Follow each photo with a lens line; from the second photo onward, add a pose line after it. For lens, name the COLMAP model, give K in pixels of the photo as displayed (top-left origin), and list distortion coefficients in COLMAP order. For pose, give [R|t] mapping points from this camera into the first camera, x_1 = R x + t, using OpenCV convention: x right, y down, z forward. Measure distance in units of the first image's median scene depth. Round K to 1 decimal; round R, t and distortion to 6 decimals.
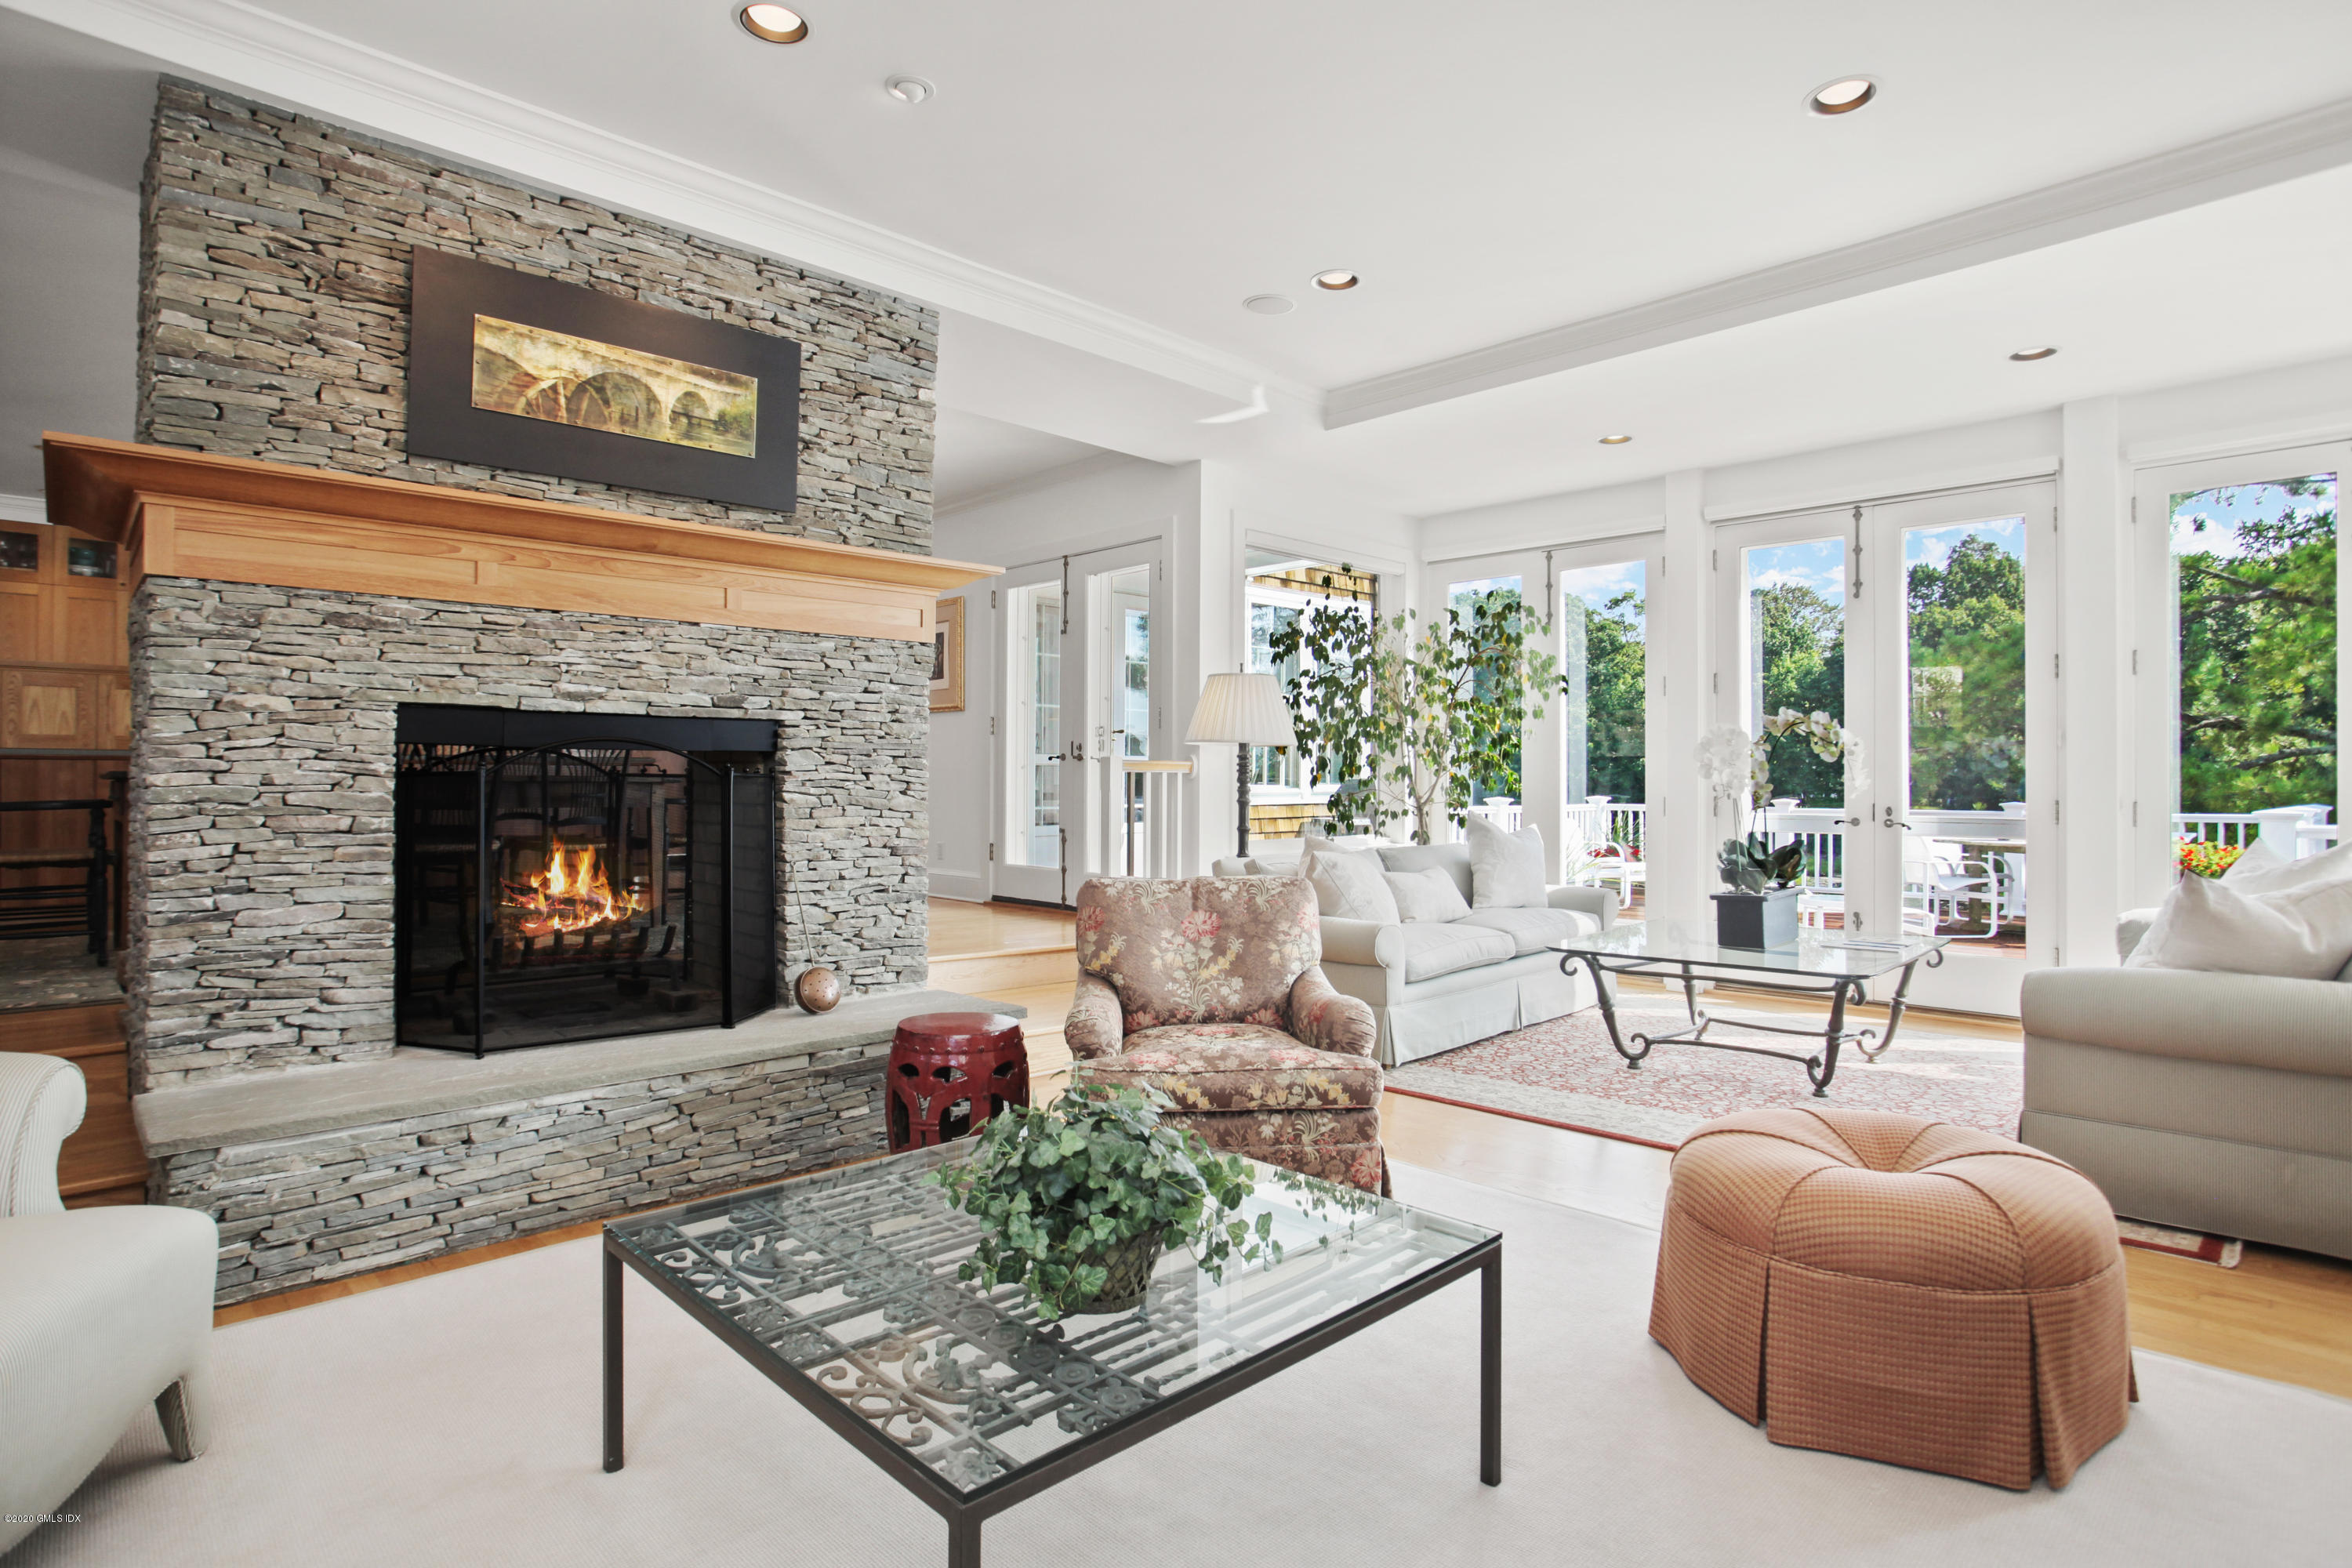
lens RADIAL K [[1205.0, 0, 1175.5], [0, 1205.0, 771.0], [0, 0, 1]] dist [-0.082403, 0.041951]
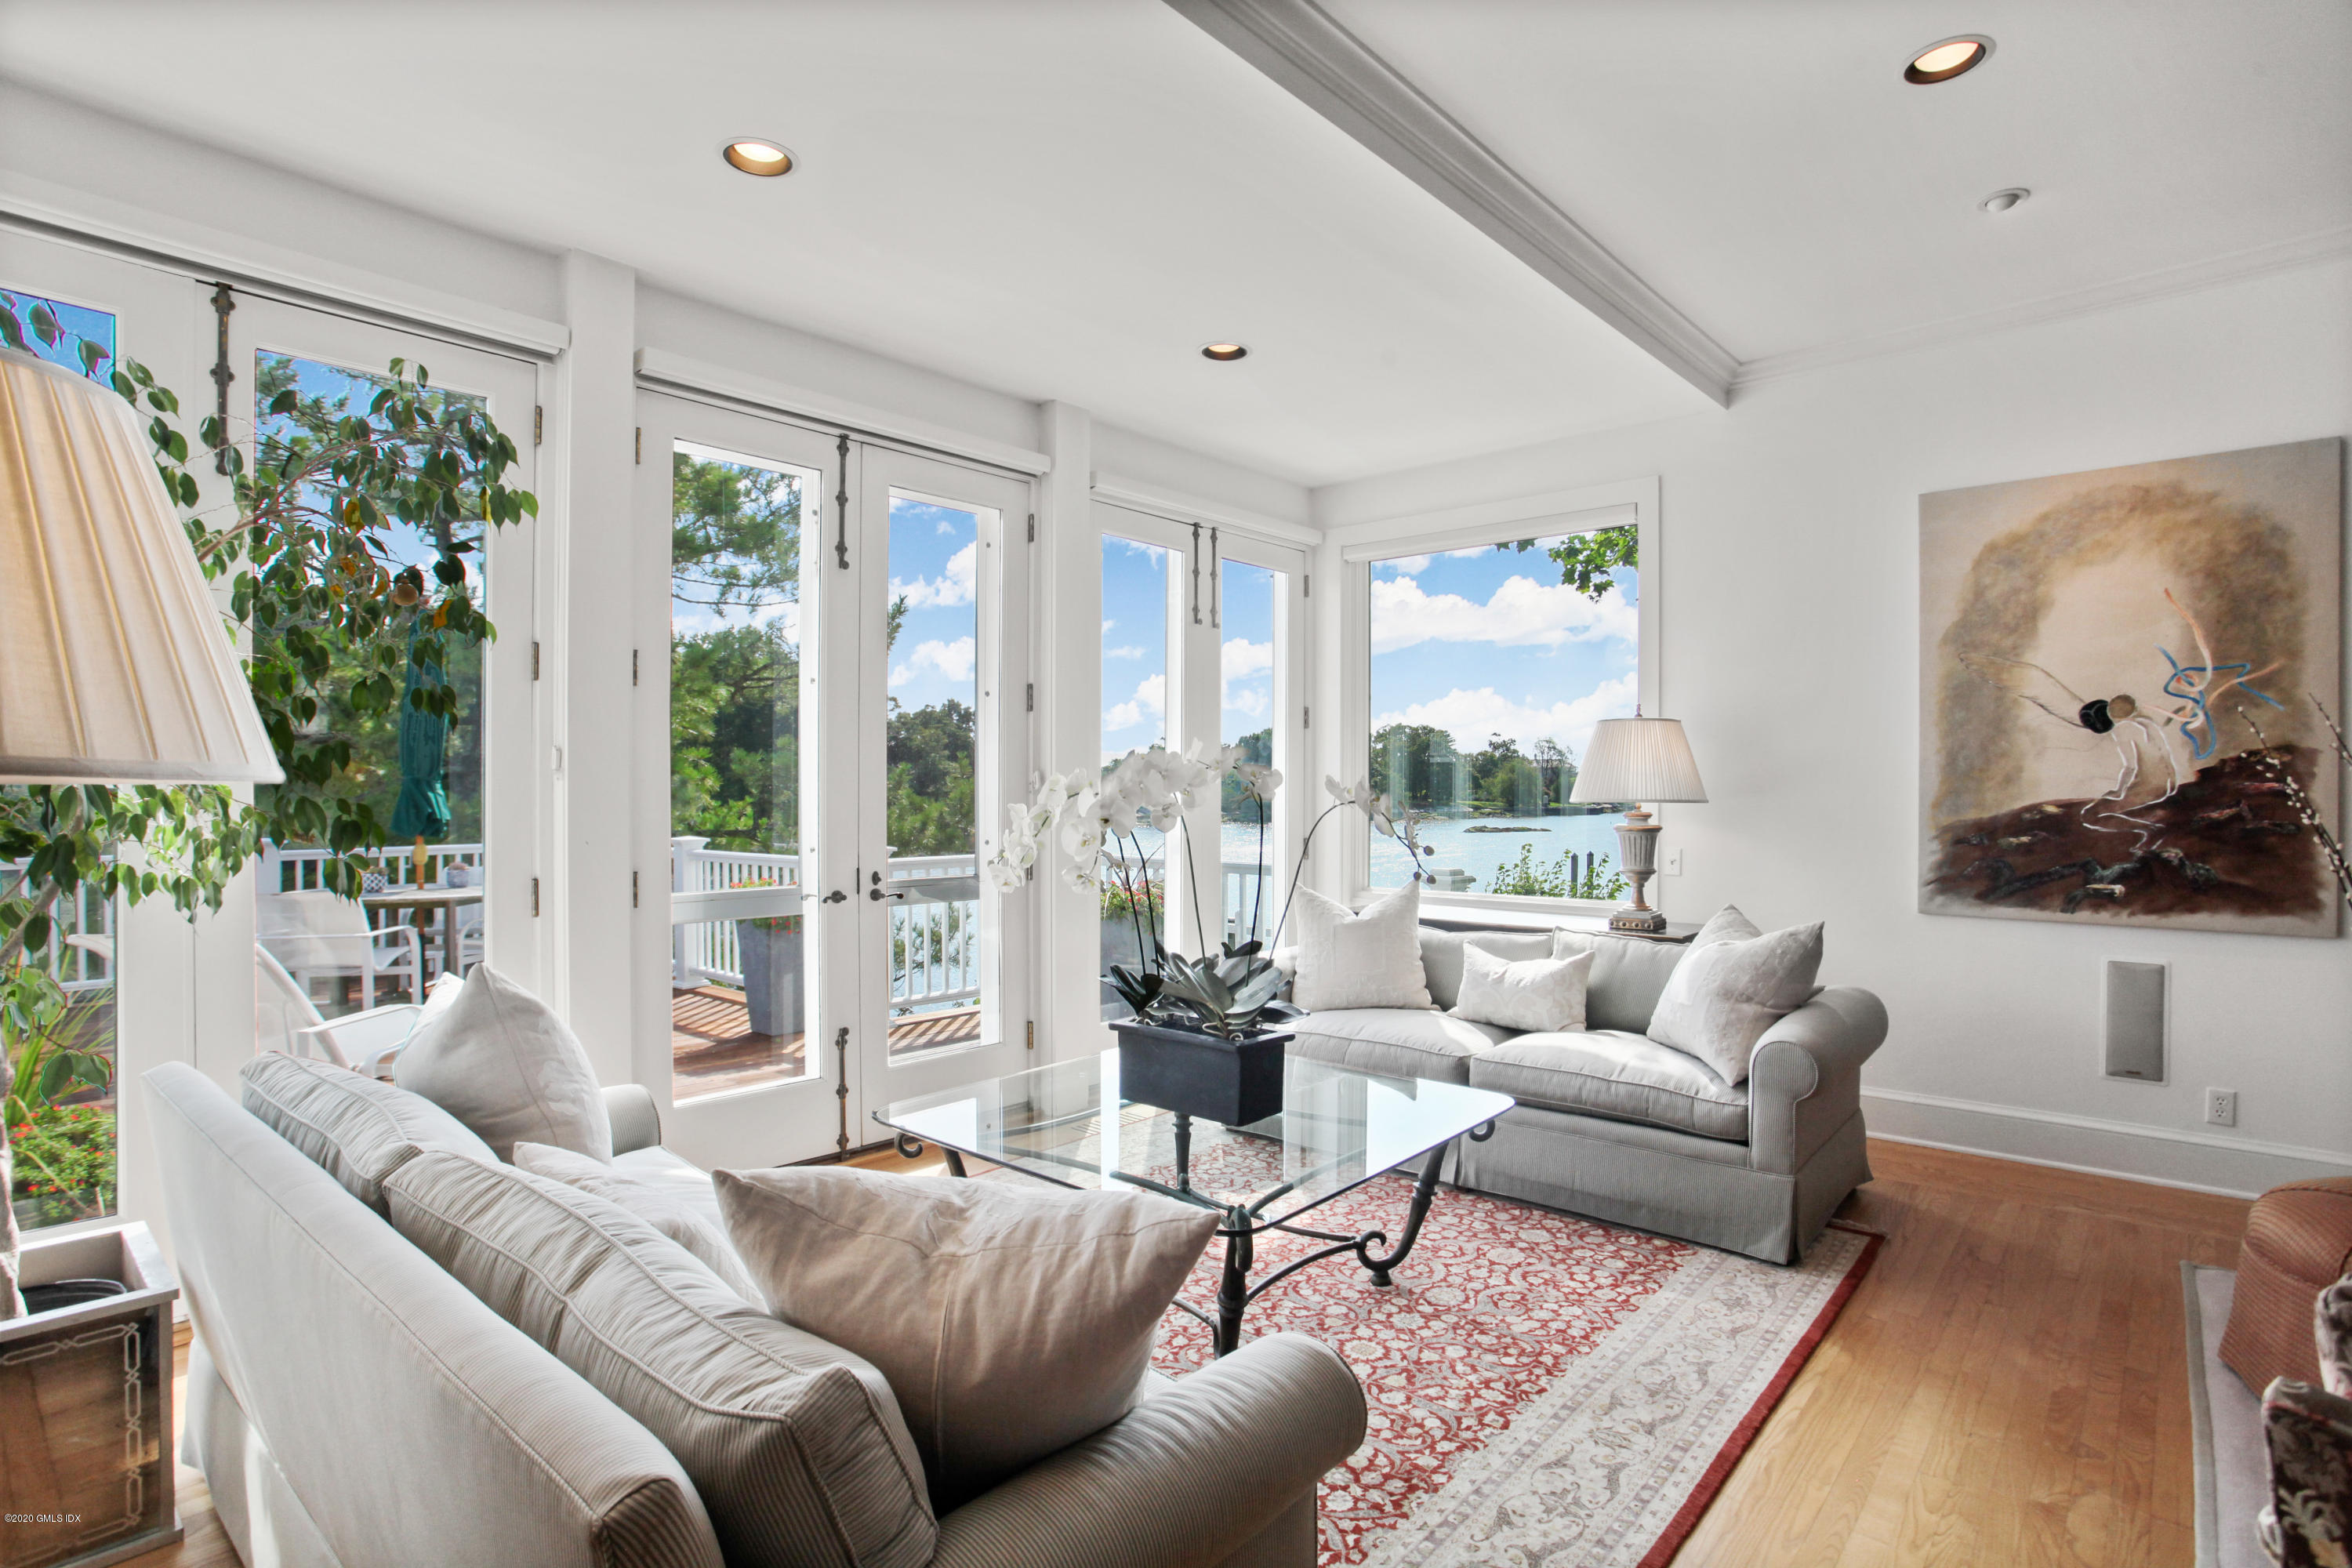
lens RADIAL K [[1185.6, 0, 1181.9], [0, 1185.6, 804.8], [0, 0, 1]] dist [-0.068937, 0.030063]
pose [[-0.076698, -0.016969, 0.996910, -0.166343], [-0.007611, 0.999836, 0.016434, -0.032132], [-0.997025, -0.006327, -0.076815, 1.201569]]
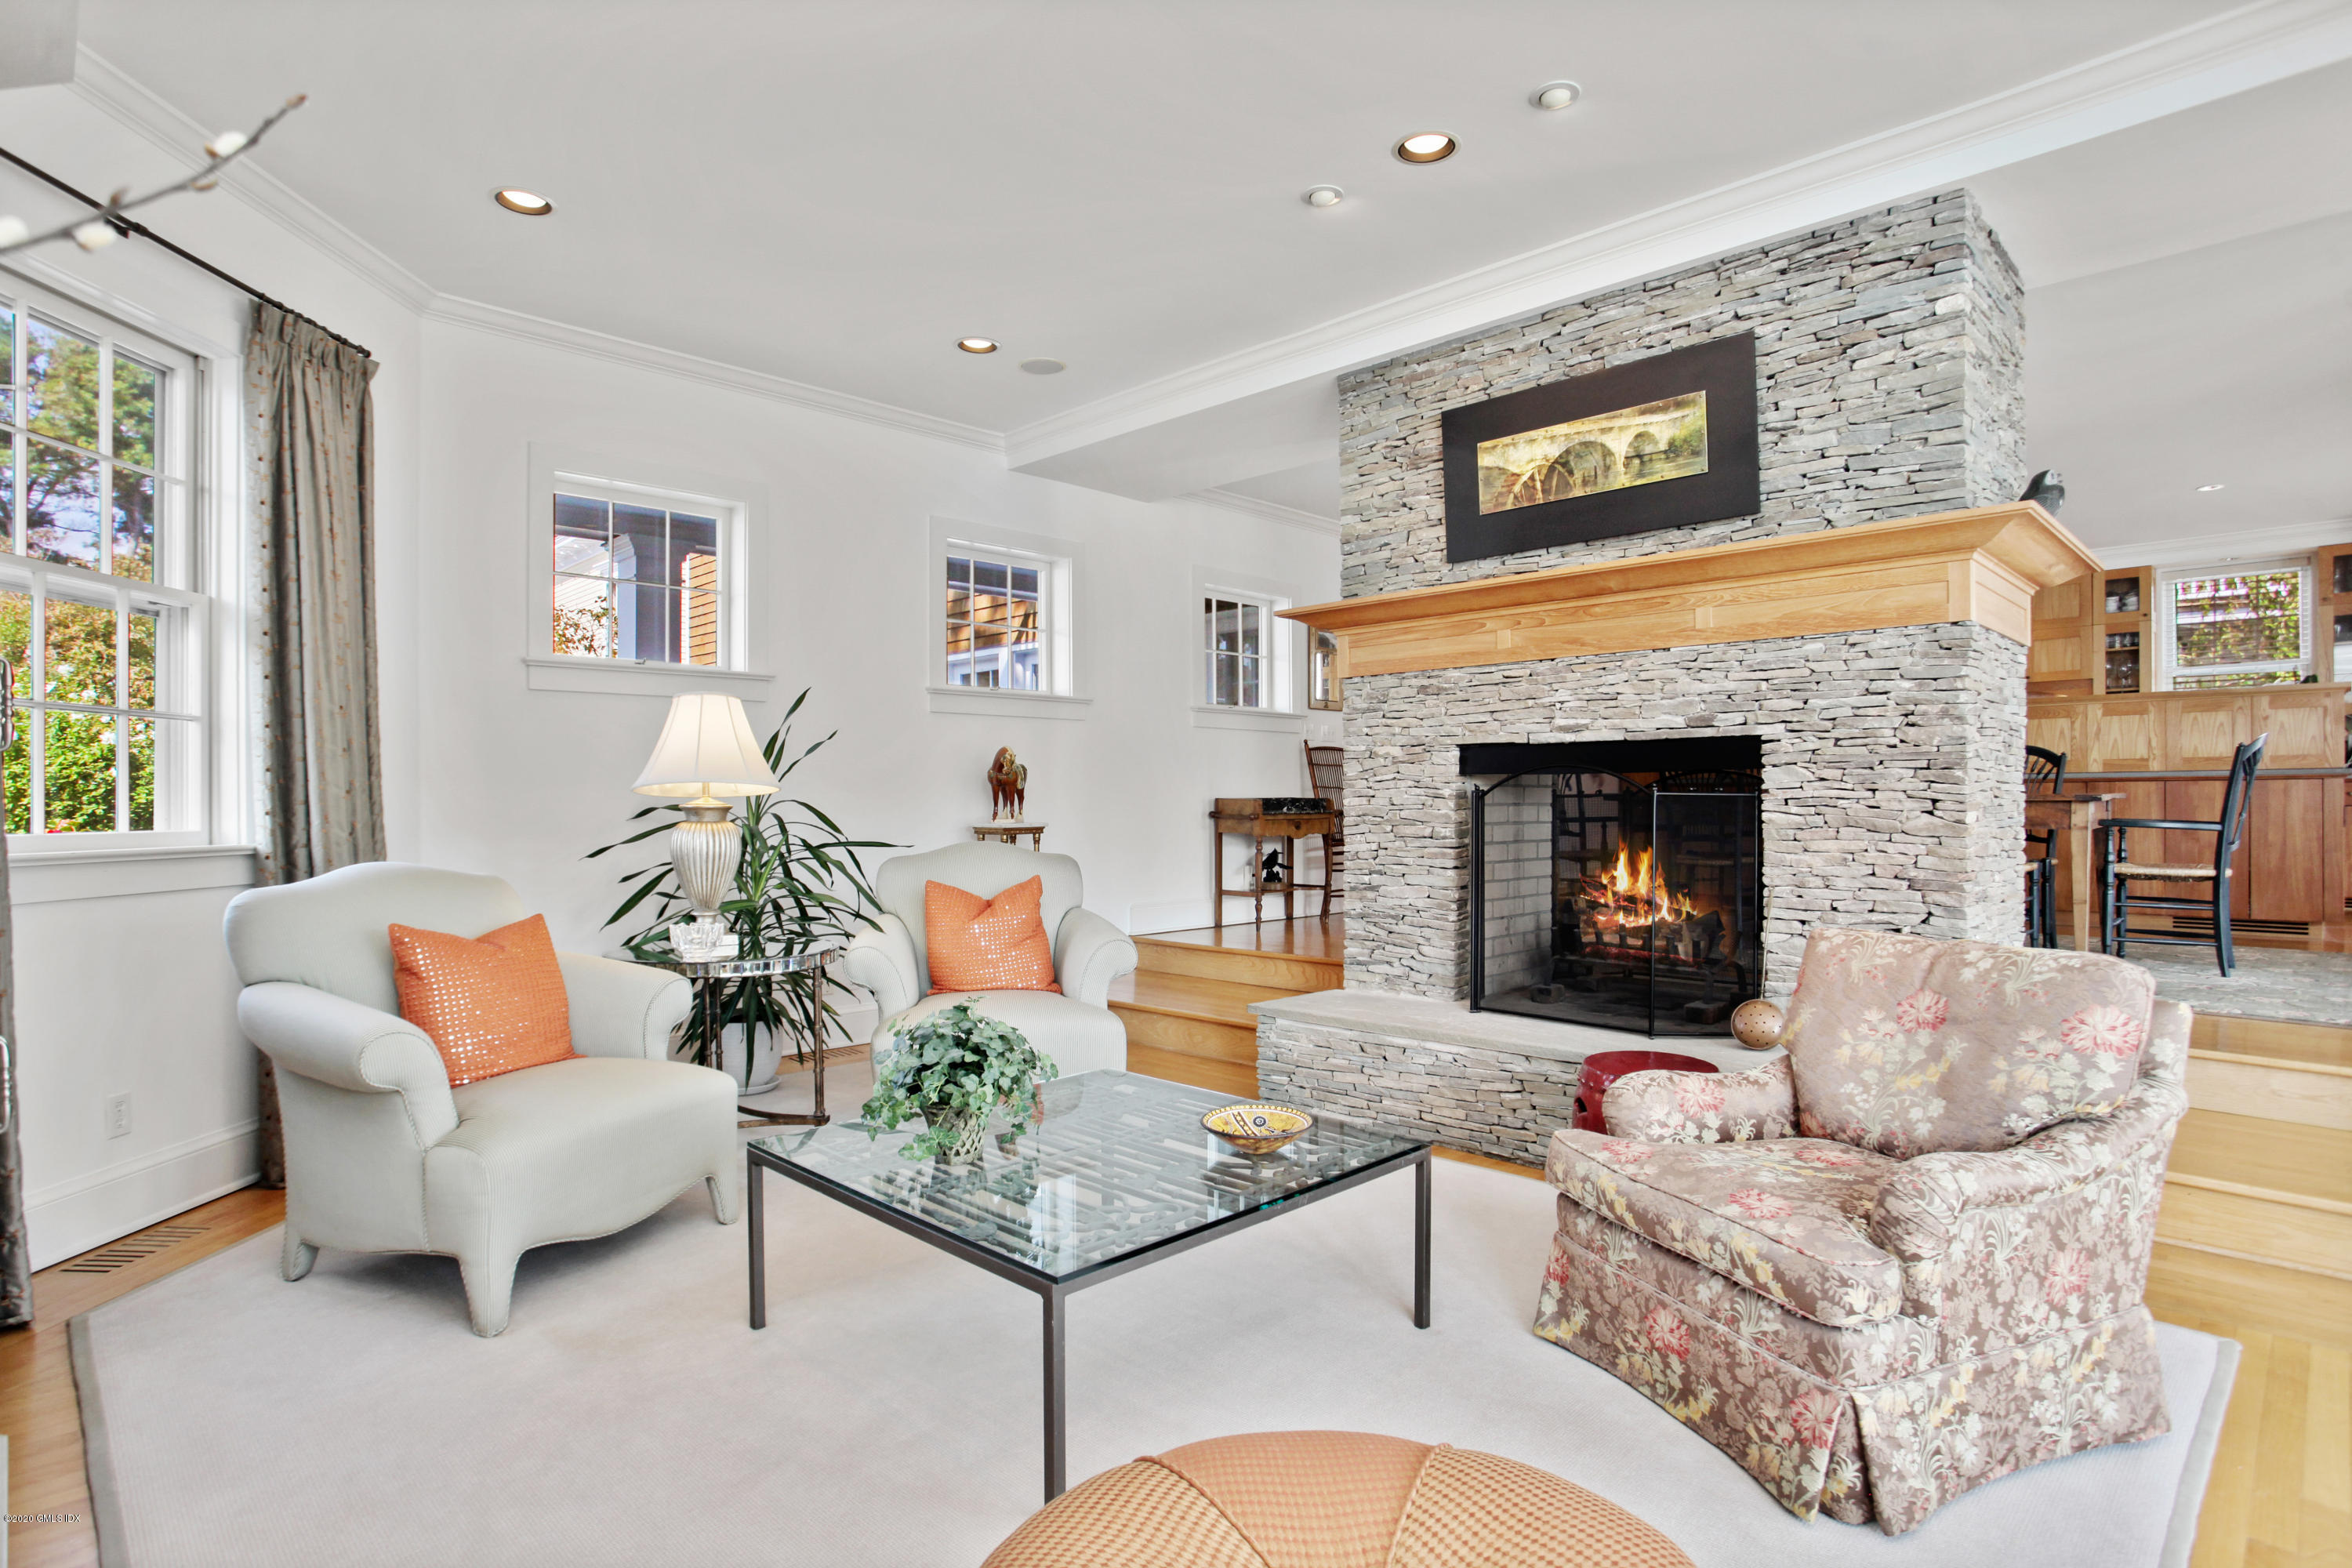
lens RADIAL K [[1211.7, 0, 1180.8], [0, 1211.7, 800.5], [0, 0, 1]] dist [-0.073977, 0.032052]
pose [[0.017279, -0.004460, -0.999841, 0.565828], [0.013600, 0.999899, -0.004225, 0.006475], [0.999758, -0.013525, 0.017337, 0.493284]]
